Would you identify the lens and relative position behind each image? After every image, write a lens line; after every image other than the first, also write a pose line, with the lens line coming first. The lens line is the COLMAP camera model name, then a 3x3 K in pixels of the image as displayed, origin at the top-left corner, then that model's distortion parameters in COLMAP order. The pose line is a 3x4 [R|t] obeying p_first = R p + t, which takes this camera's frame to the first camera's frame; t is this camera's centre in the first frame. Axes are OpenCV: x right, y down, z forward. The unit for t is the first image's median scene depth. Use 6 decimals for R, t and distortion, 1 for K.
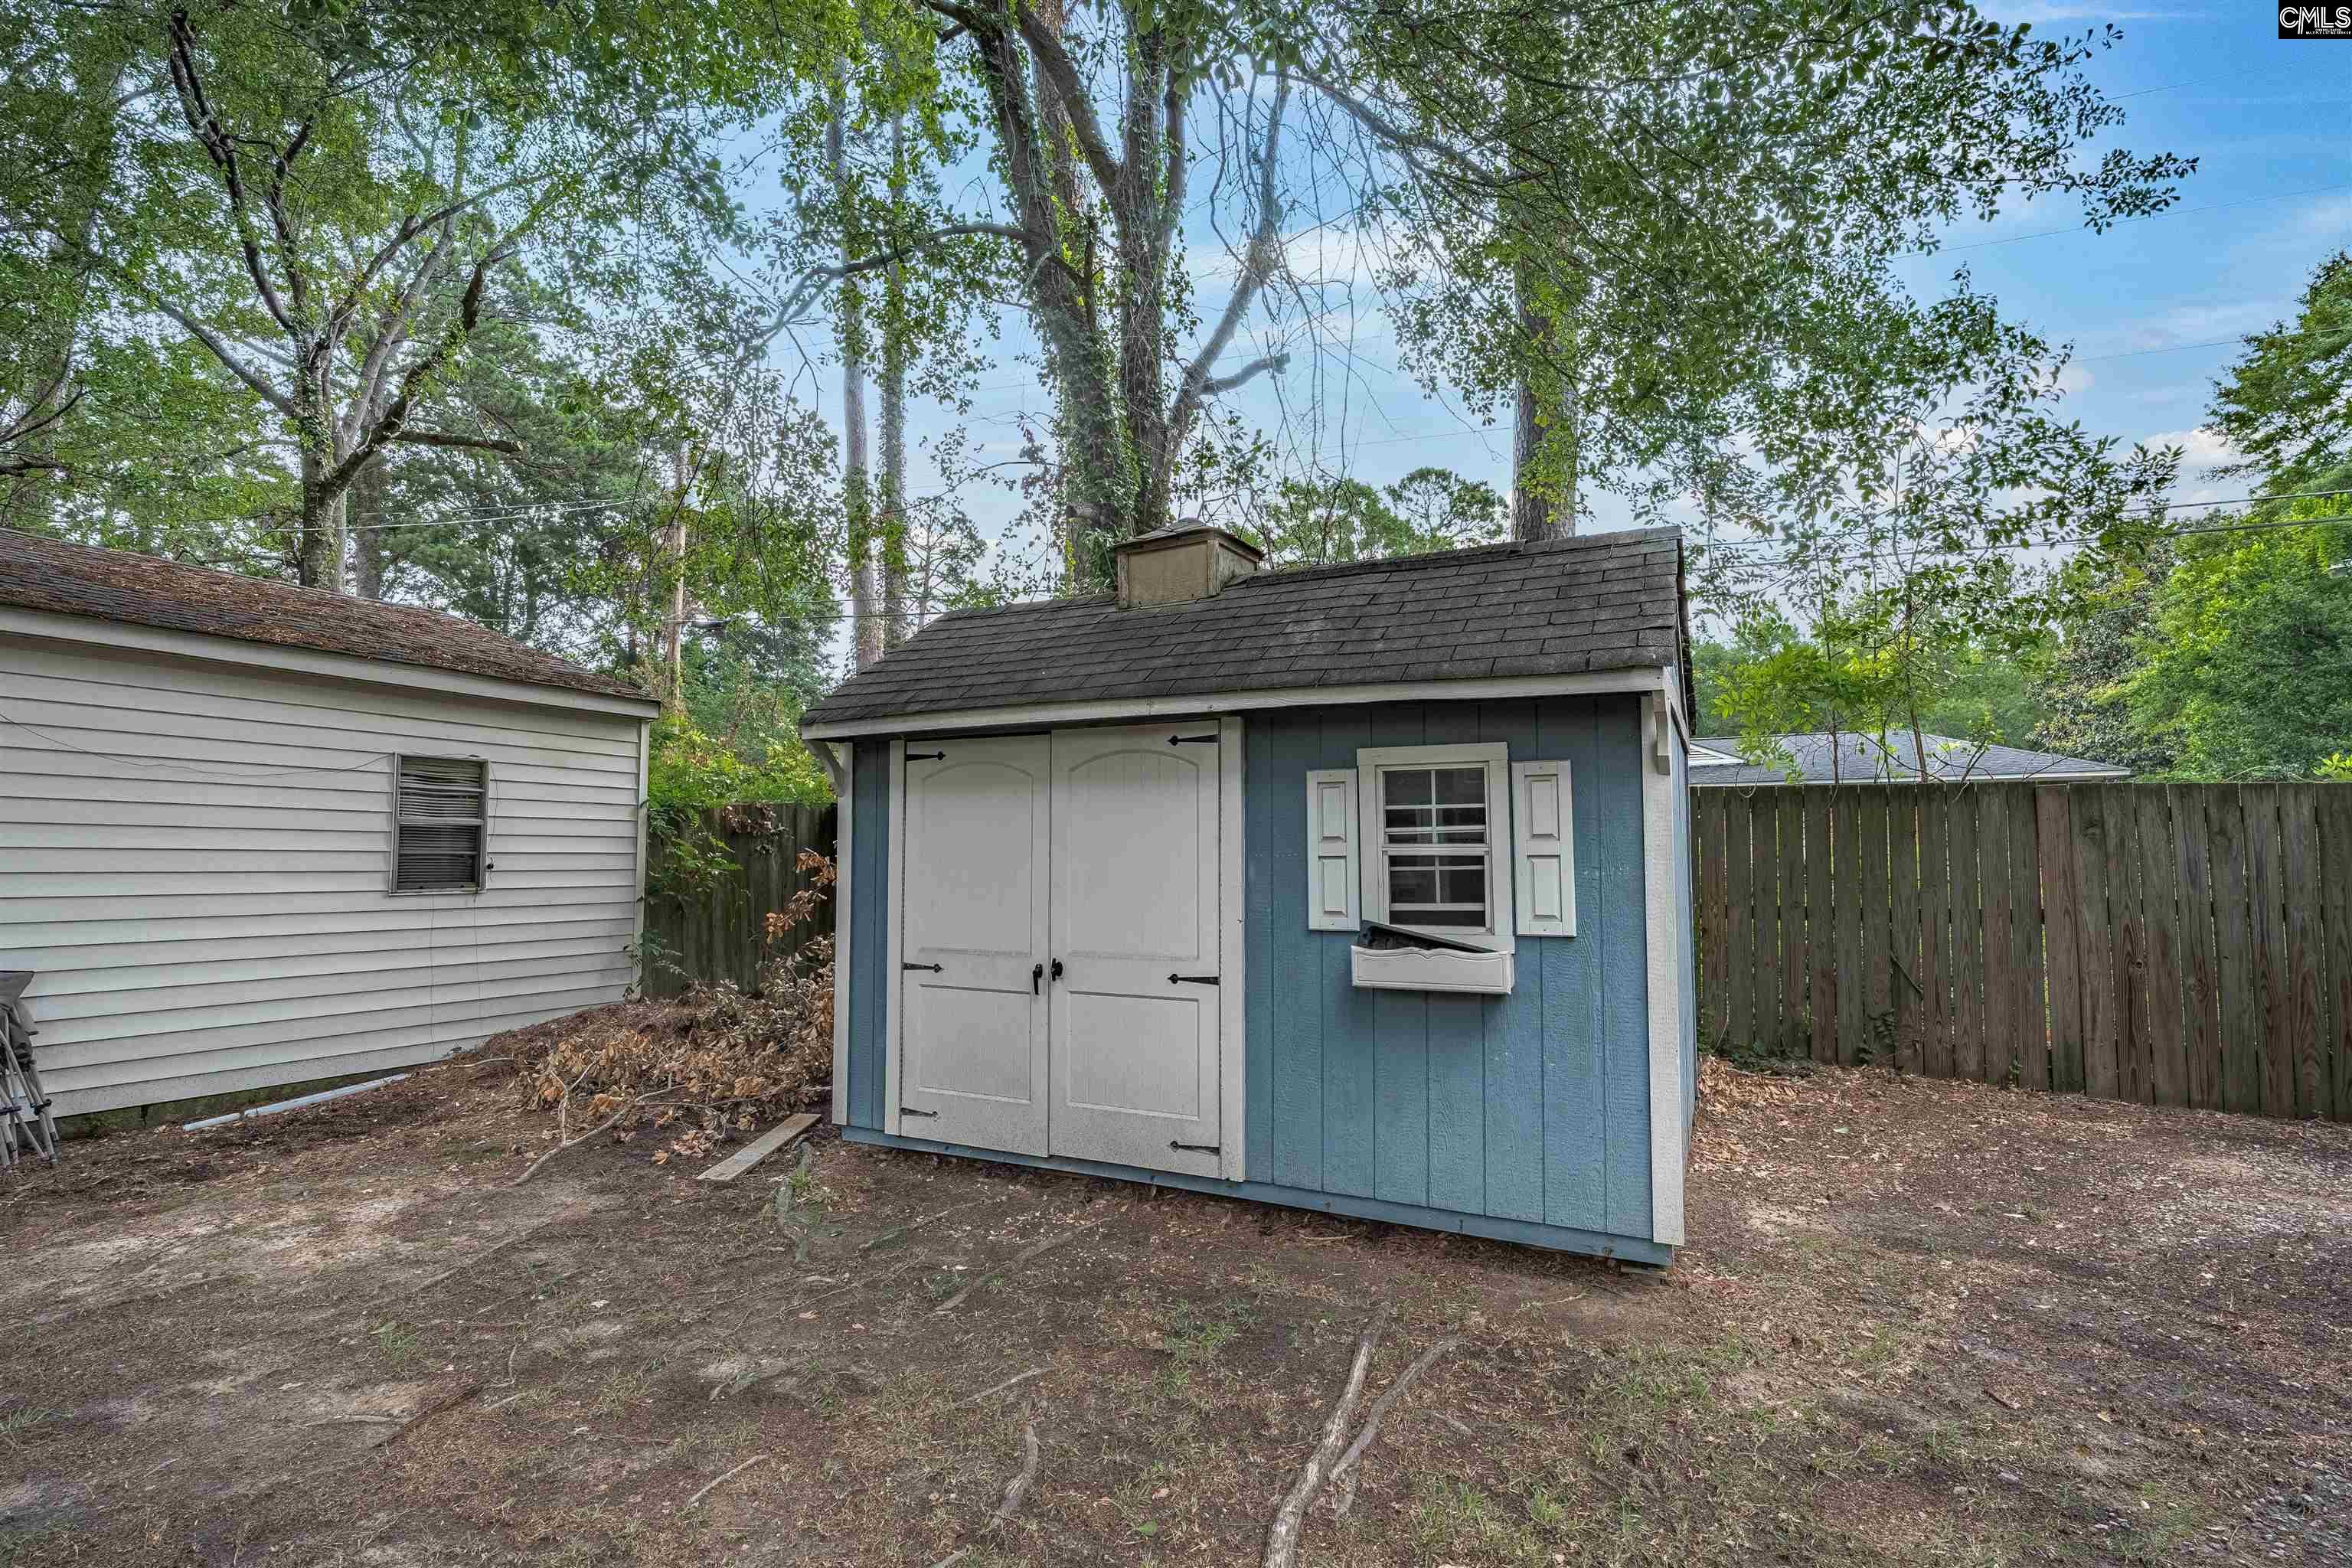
lens RADIAL K [[1102.6, 0, 1174.9], [0, 1102.6, 774.3], [0, 0, 1]] dist [-0.063528, 0.025640]
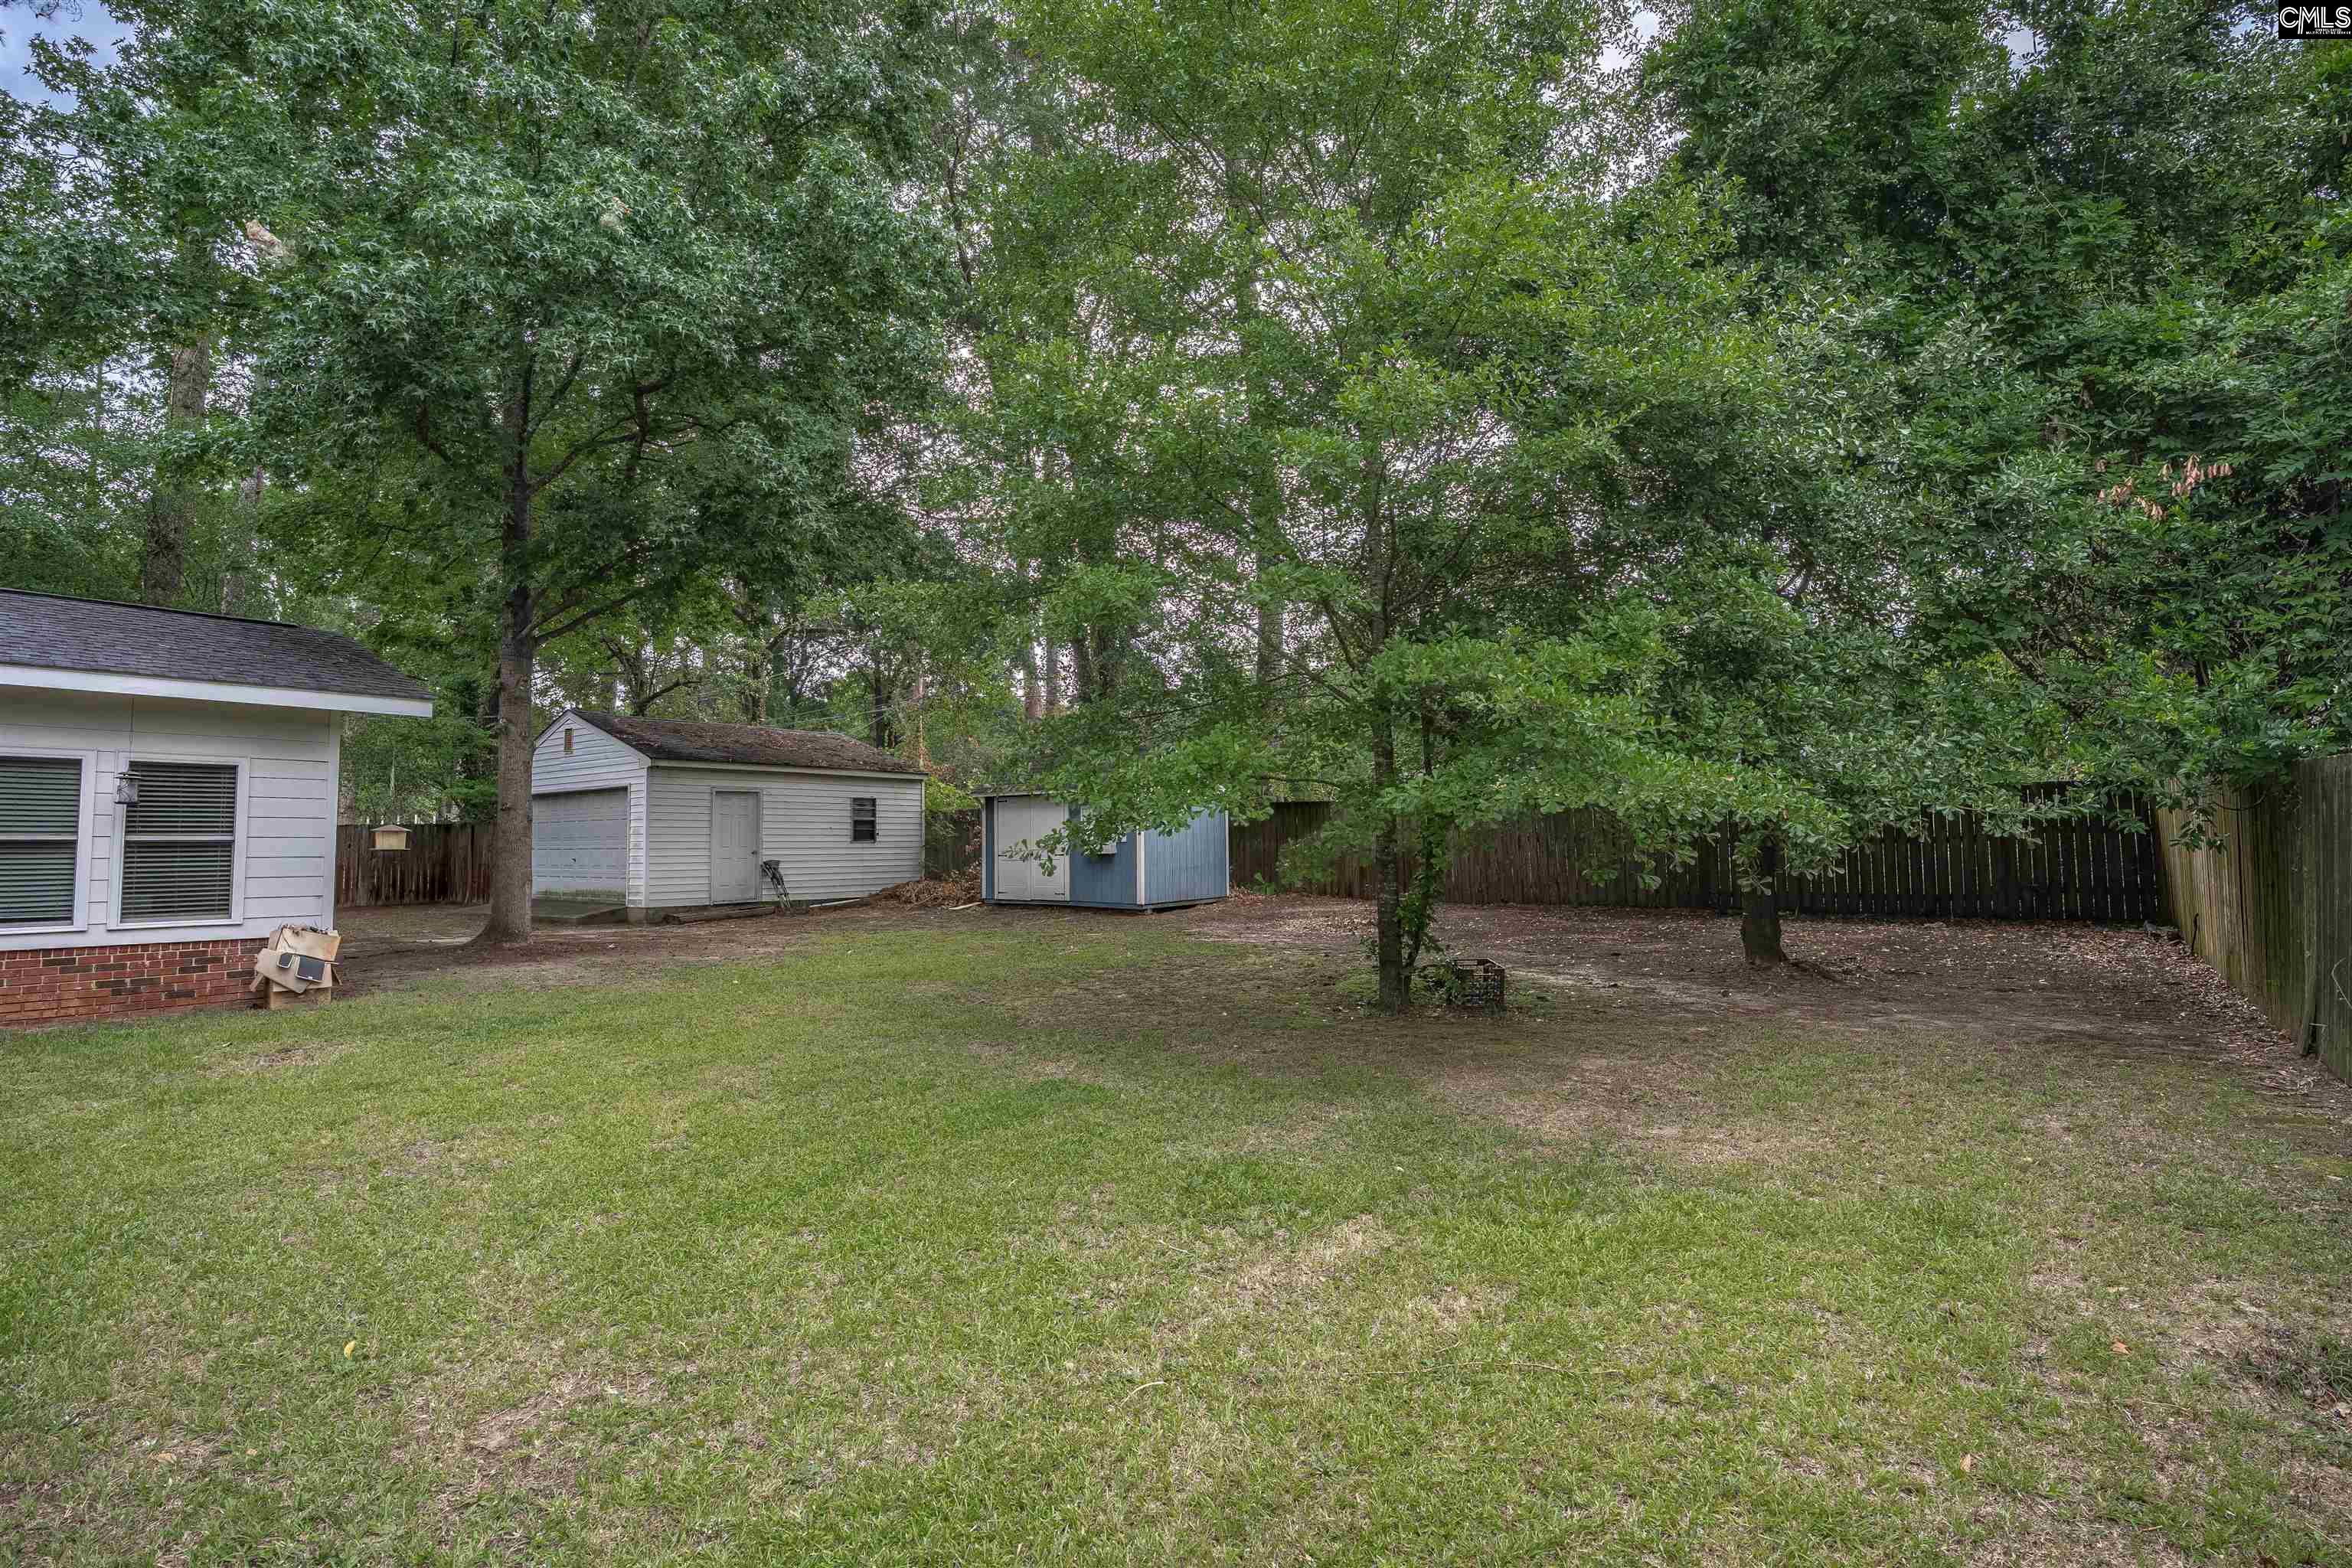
lens RADIAL K [[1102.6, 0, 1174.9], [0, 1102.6, 774.3], [0, 0, 1]] dist [-0.063528, 0.025640]
pose [[0.983043, -0.018901, -0.182398, 0.760222], [0.022168, 0.999628, 0.015884, -0.113525], [0.182030, -0.019658, 0.983097, -1.907208]]
